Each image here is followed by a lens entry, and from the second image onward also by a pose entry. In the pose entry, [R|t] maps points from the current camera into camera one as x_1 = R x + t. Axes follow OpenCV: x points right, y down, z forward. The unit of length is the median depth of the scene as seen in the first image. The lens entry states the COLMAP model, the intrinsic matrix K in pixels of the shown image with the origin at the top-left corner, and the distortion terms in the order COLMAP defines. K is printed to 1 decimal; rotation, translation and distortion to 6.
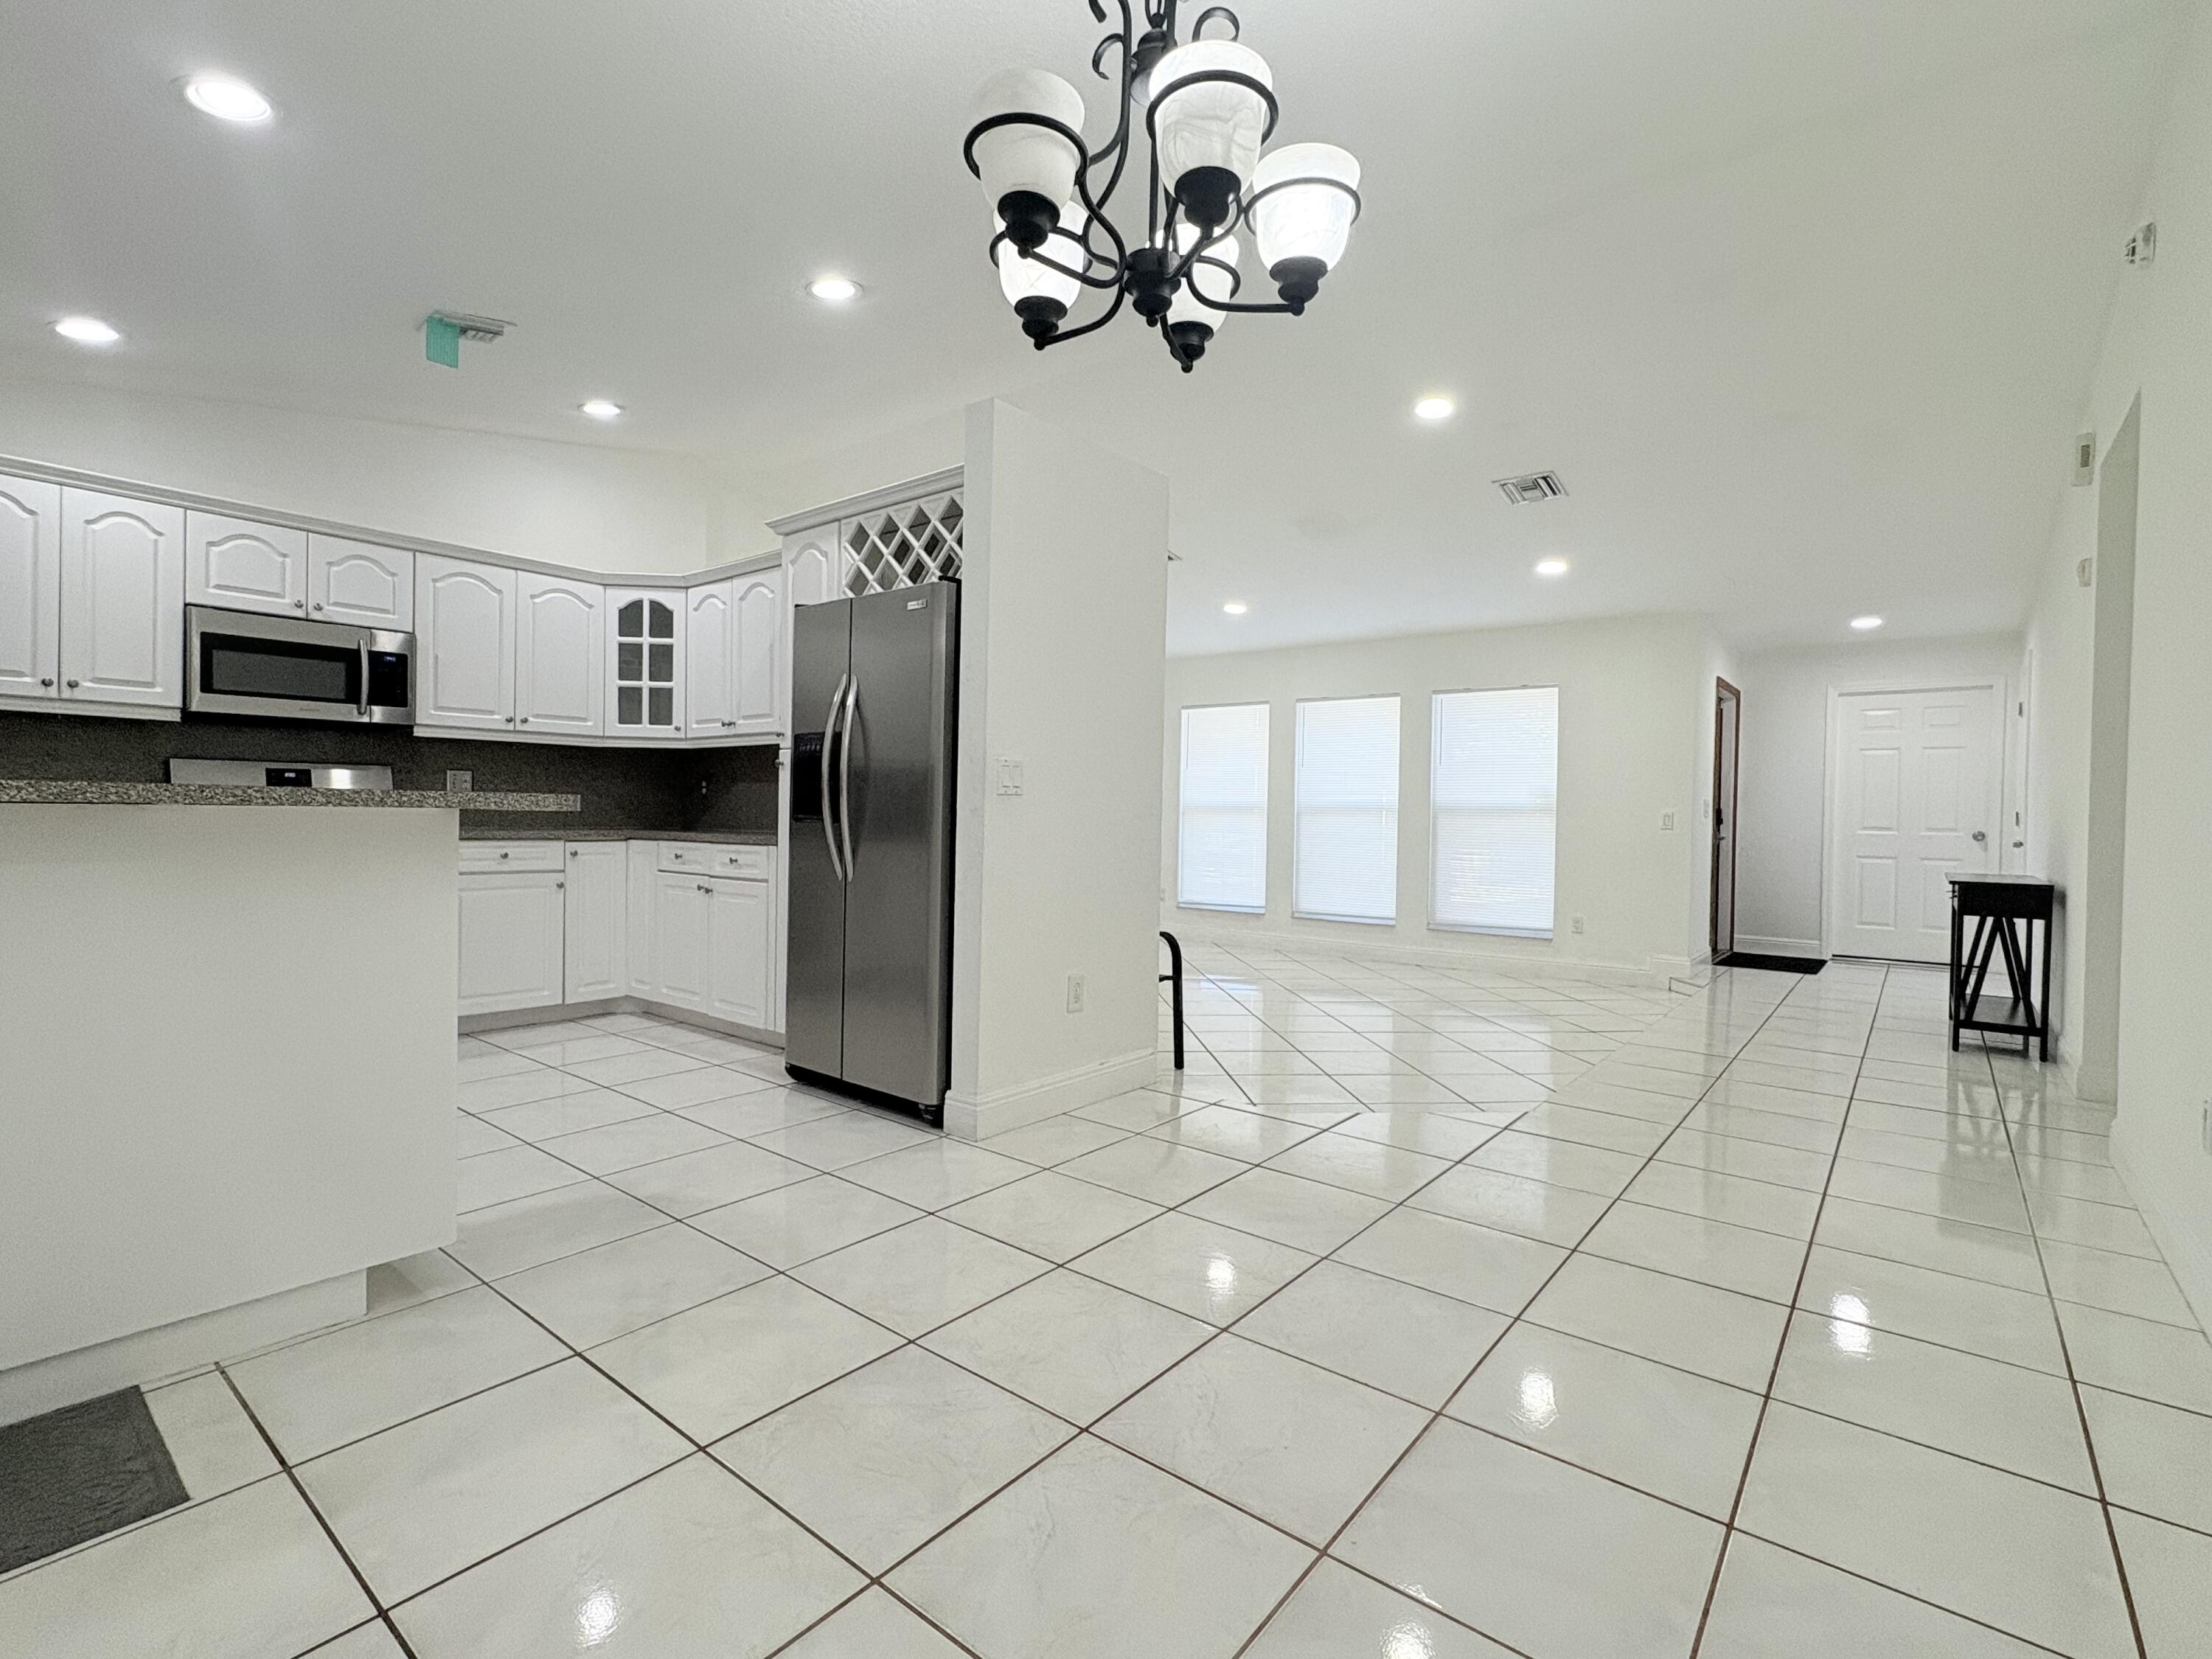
lens RADIAL K [[1027.7, 0, 1112.3], [0, 1027.7, 833.4], [0, 0, 1]] dist [-0.004103, 0.000827]
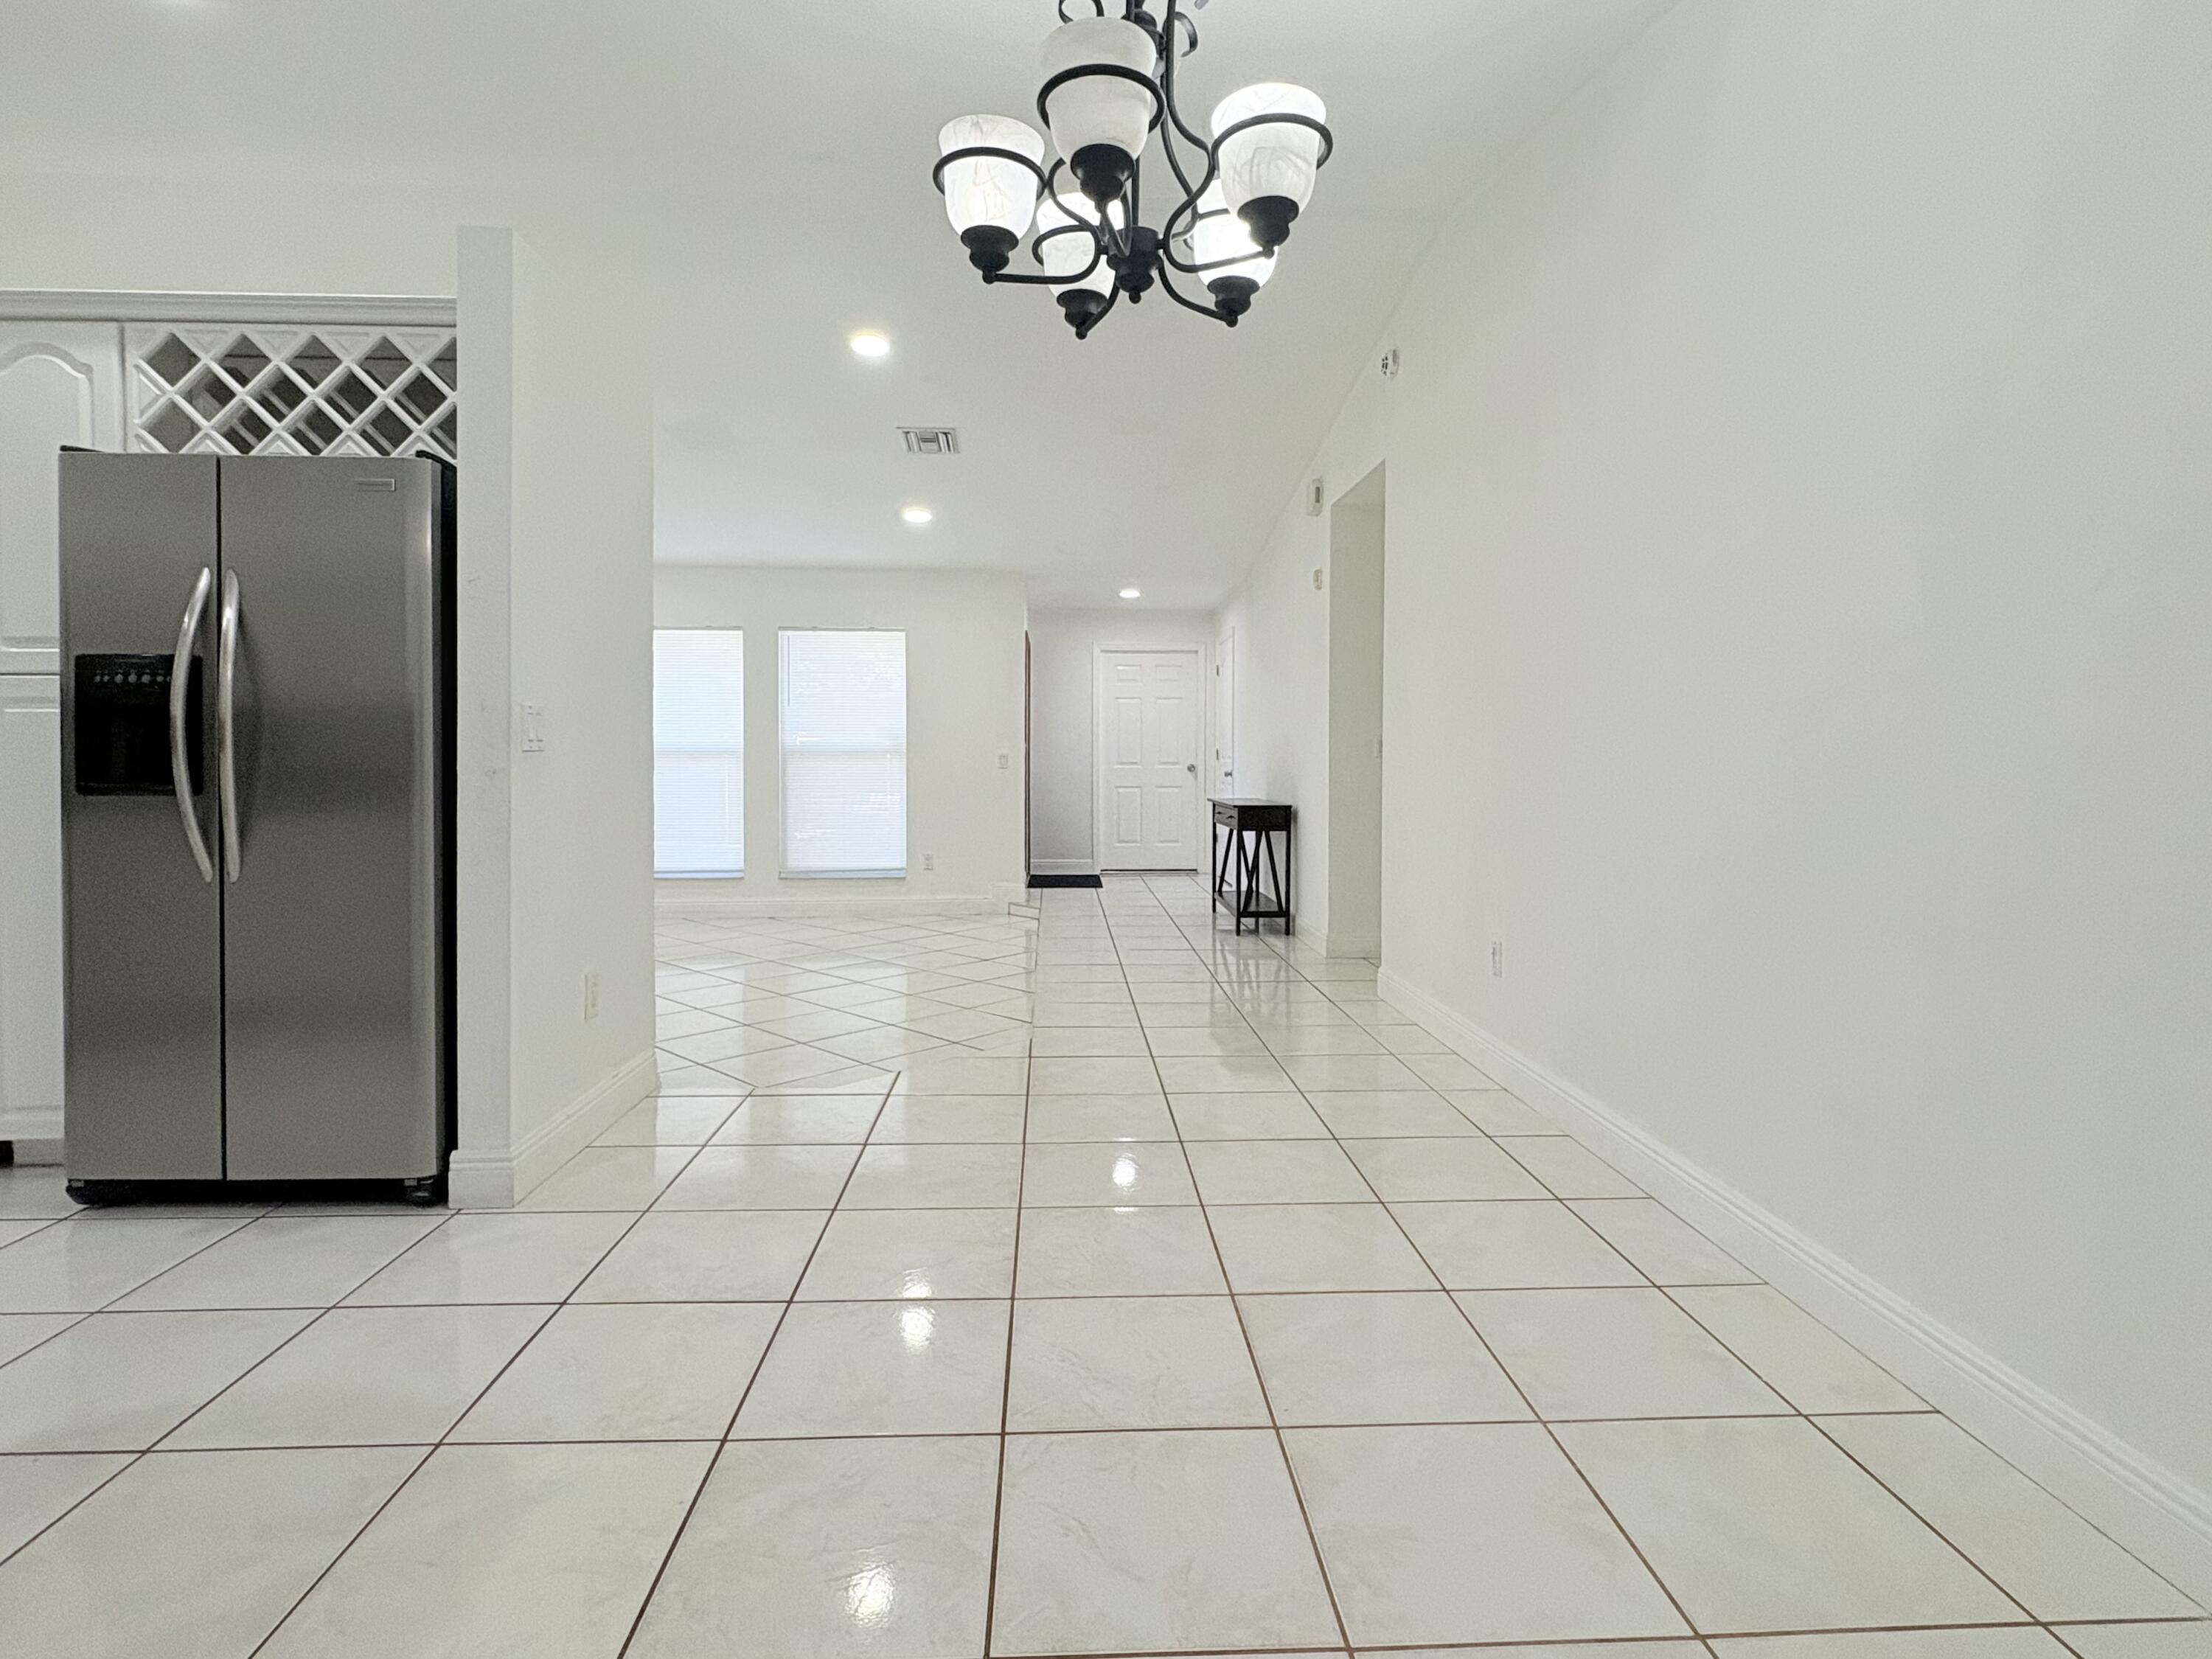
lens RADIAL K [[1107.8, 0, 1096.7], [0, 1107.8, 782.6], [0, 0, 1]] dist [-0.001959, -0.000915]
pose [[0.747252, -0.030892, 0.663822, -0.243272], [0.023106, 0.999523, 0.020505, -0.015169], [-0.664139, 0.000016, 0.747610, 0.070090]]
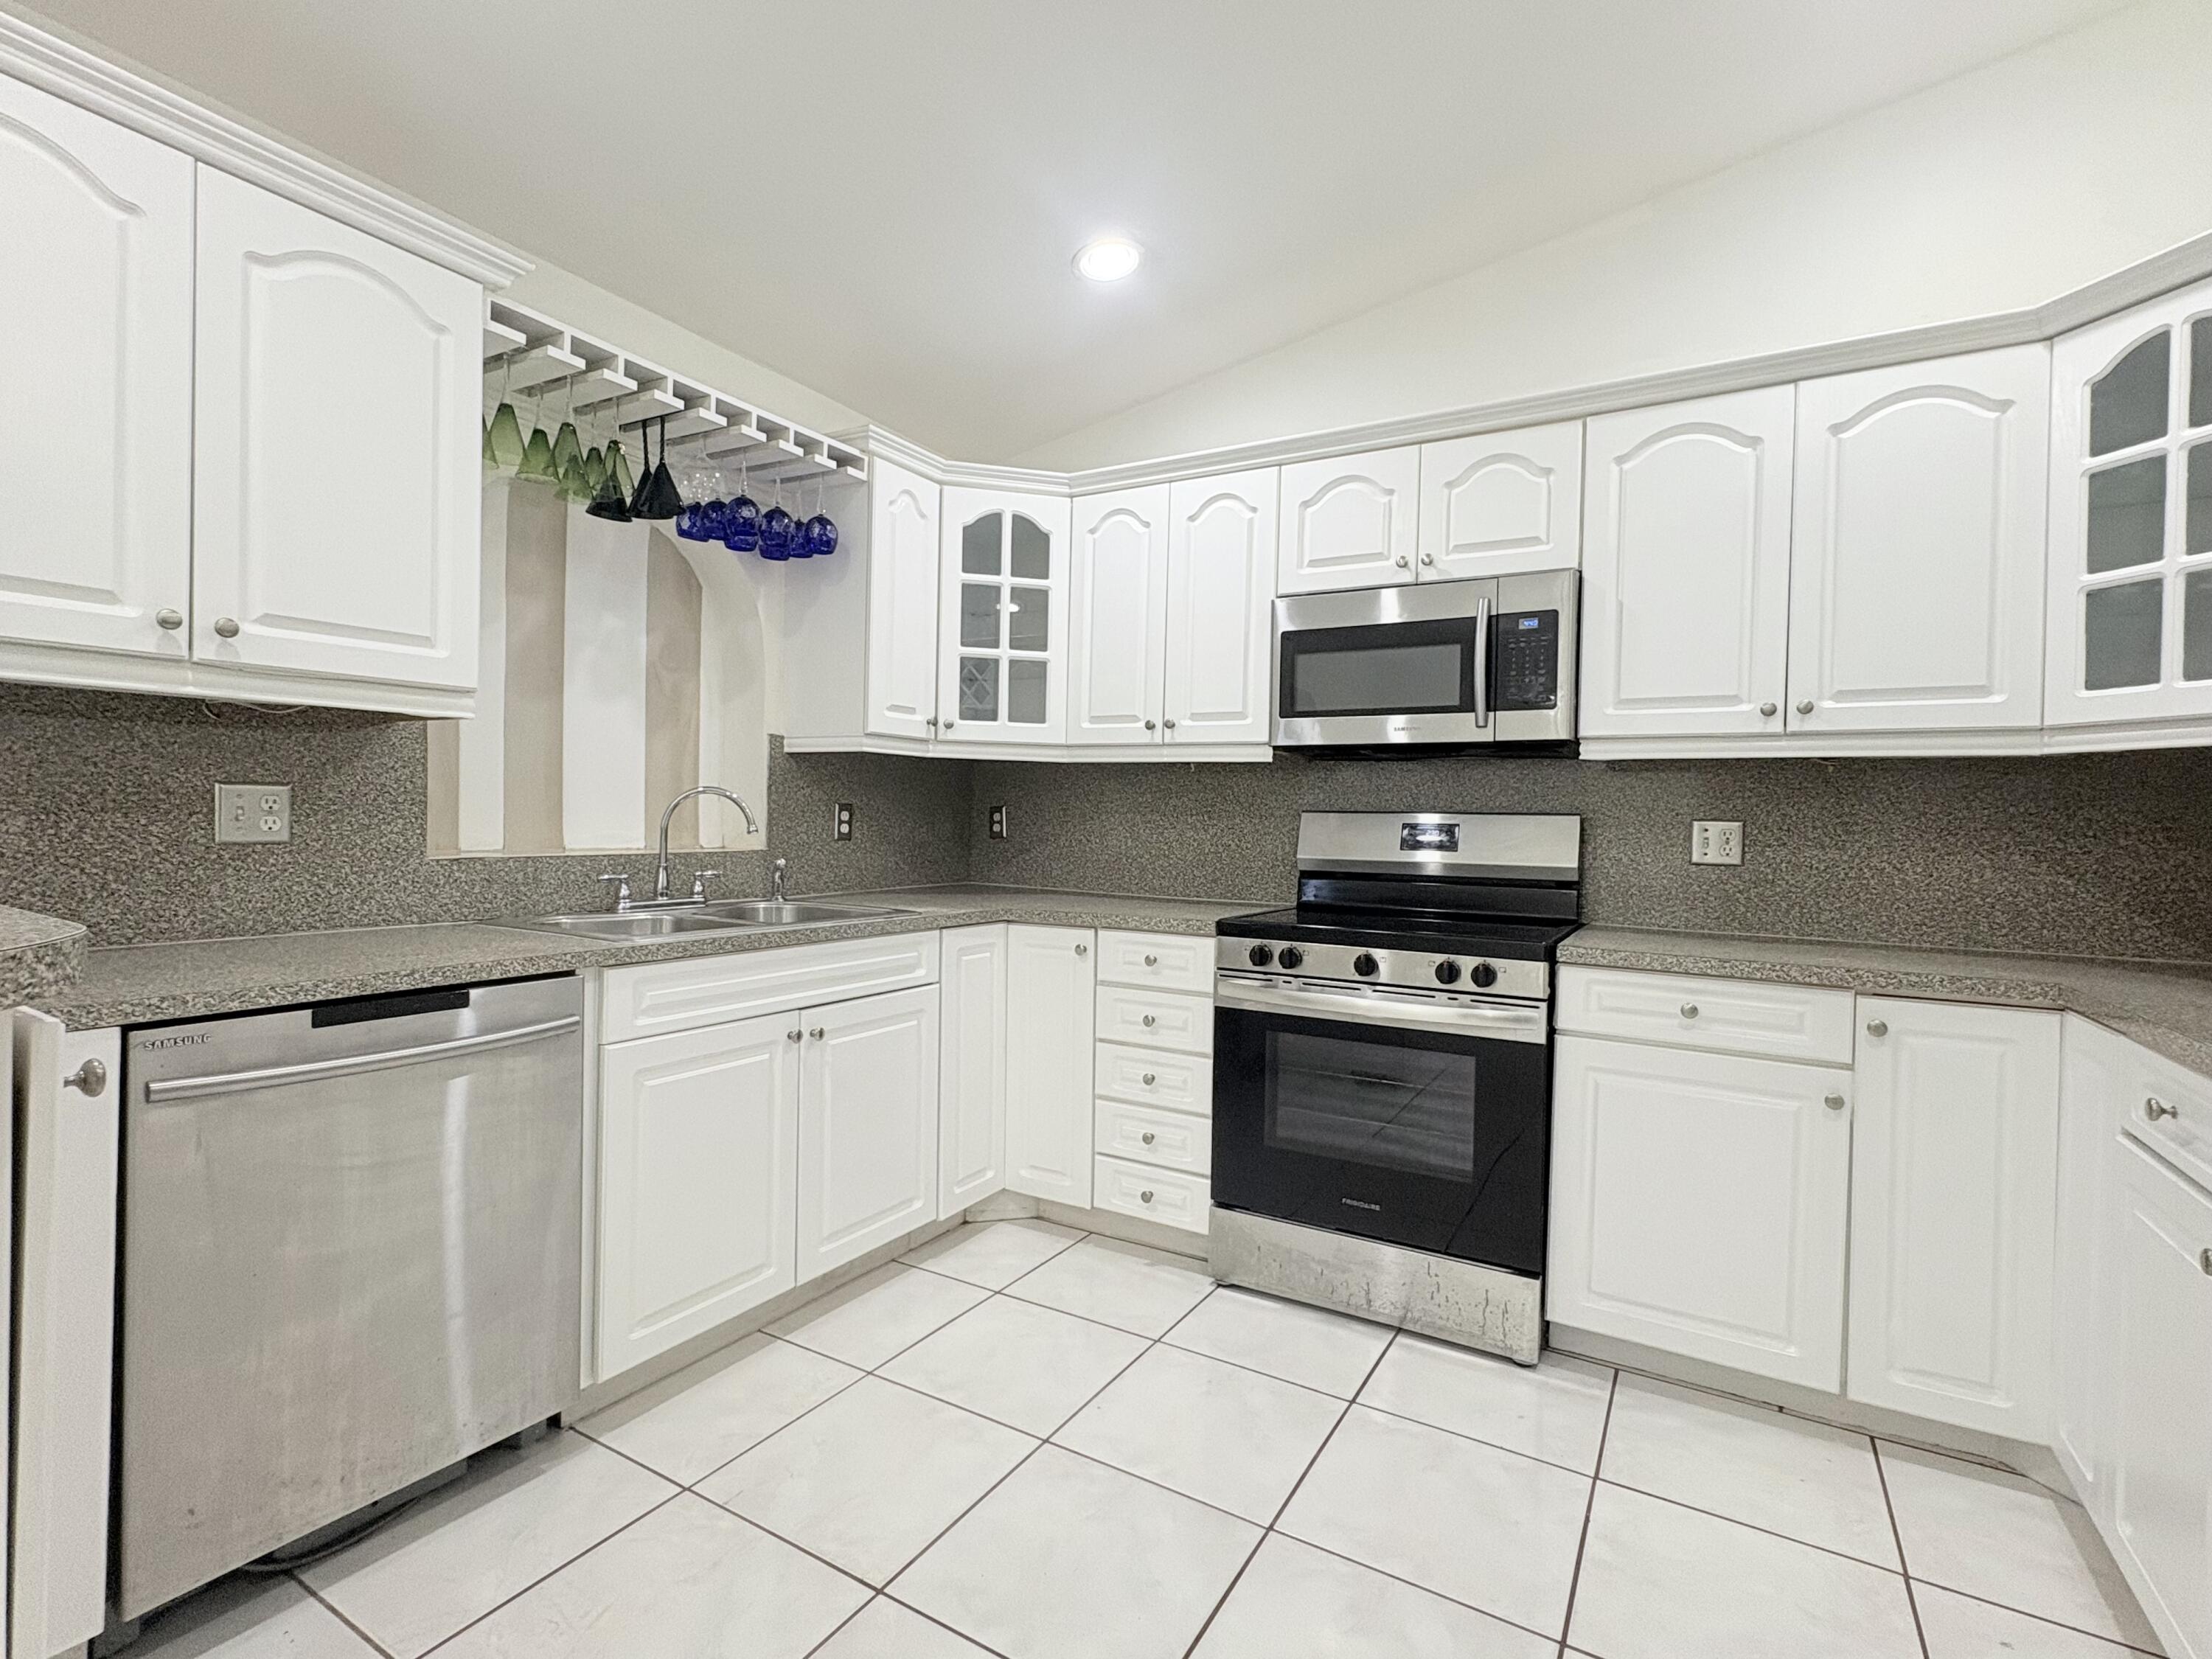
lens RADIAL K [[1027.7, 0, 1102.4], [0, 1027.7, 828.1], [0, 0, 1]] dist [-0.004103, 0.000827]
pose [[0.133161, -0.005216, -0.991081, -0.182286], [-0.040963, 0.999103, -0.010762, -0.043592], [0.990248, 0.042031, 0.132828, 0.687270]]
